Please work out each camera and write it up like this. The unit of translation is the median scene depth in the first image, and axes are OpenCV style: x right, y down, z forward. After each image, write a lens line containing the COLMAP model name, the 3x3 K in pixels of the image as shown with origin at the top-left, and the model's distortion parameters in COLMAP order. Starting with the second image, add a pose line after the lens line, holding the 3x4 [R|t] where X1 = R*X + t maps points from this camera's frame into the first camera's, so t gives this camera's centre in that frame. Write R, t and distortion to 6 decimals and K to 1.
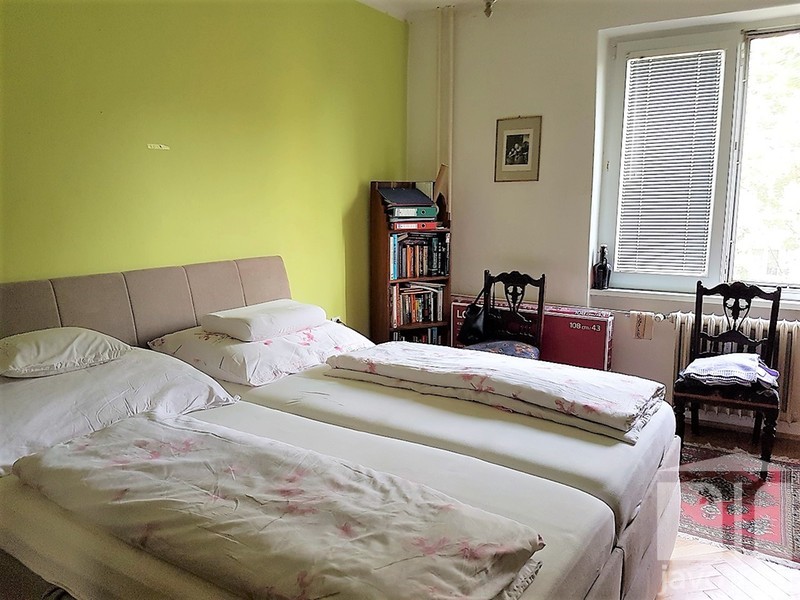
lens RADIAL K [[598.7, 0, 399.1], [0, 598.7, 297.5], [0, 0, 1]] dist [0.162524, -0.266613]
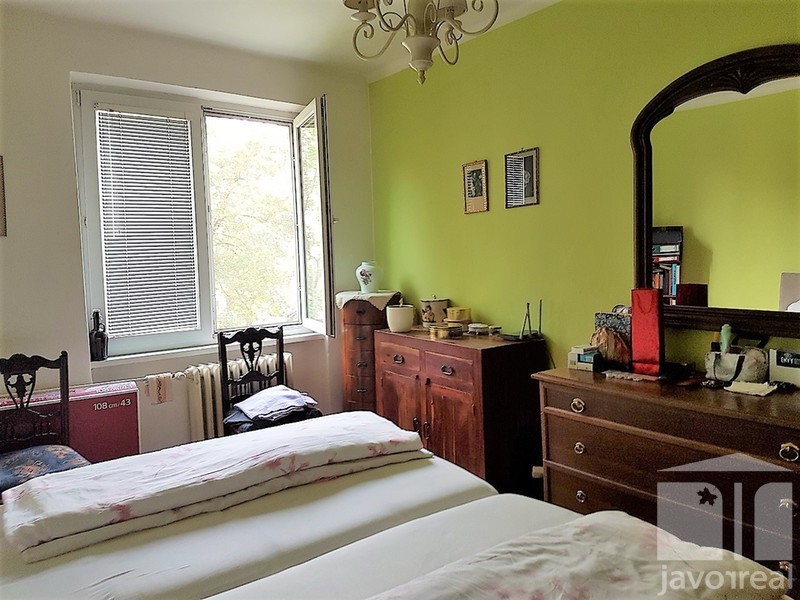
lens RADIAL K [[595.4, 0, 423.6], [0, 595.4, 279.9], [0, 0, 1]] dist [0.163983, -0.263221]
pose [[0.342493, -0.052904, 0.938030, -0.395852], [0.167836, 0.985799, -0.005682, -0.053929], [-0.924408, 0.159381, 0.346509, 0.310247]]
